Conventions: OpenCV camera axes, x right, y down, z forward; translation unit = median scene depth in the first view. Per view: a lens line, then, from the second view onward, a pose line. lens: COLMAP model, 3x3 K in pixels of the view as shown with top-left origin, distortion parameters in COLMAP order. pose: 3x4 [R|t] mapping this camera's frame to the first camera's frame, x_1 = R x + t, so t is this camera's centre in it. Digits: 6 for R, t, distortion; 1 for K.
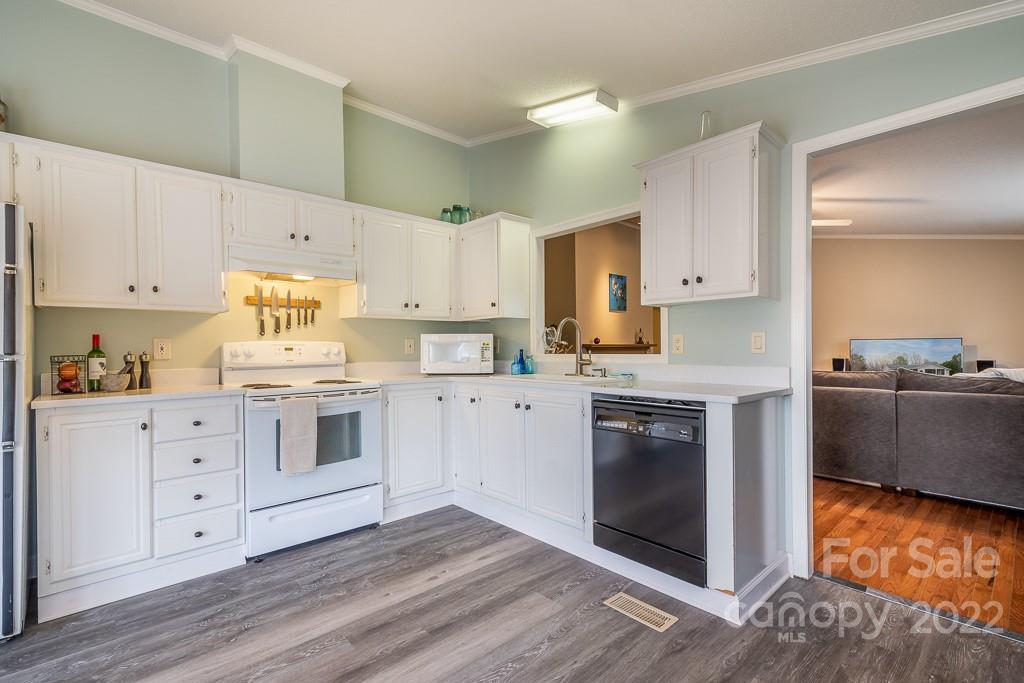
lens RADIAL K [[463.2, 0, 515.2], [0, 463.2, 344.4], [0, 0, 1]] dist [0.003744, 0.000441]
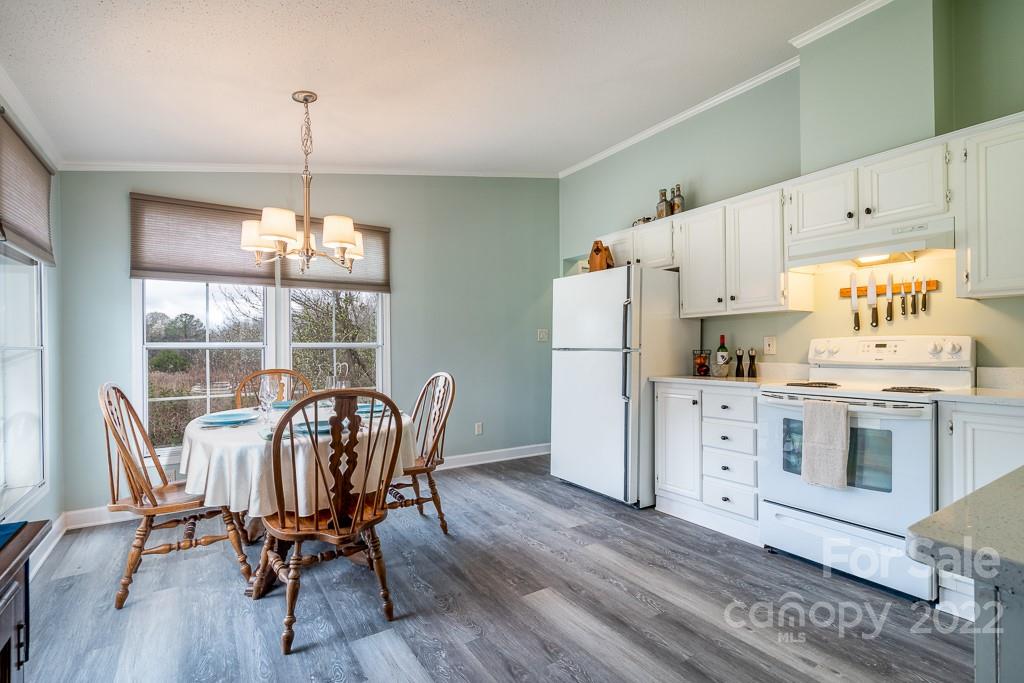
lens RADIAL K [[475.0, 0, 516.0], [0, 475.0, 345.0], [0, 0, 1]] dist [0.002923, 0.000029]
pose [[-0.157188, 0.002396, -0.987566, 0.572277], [0.011765, 0.999931, 0.000553, 0.001010], [0.987499, -0.011532, -0.157205, 0.606894]]
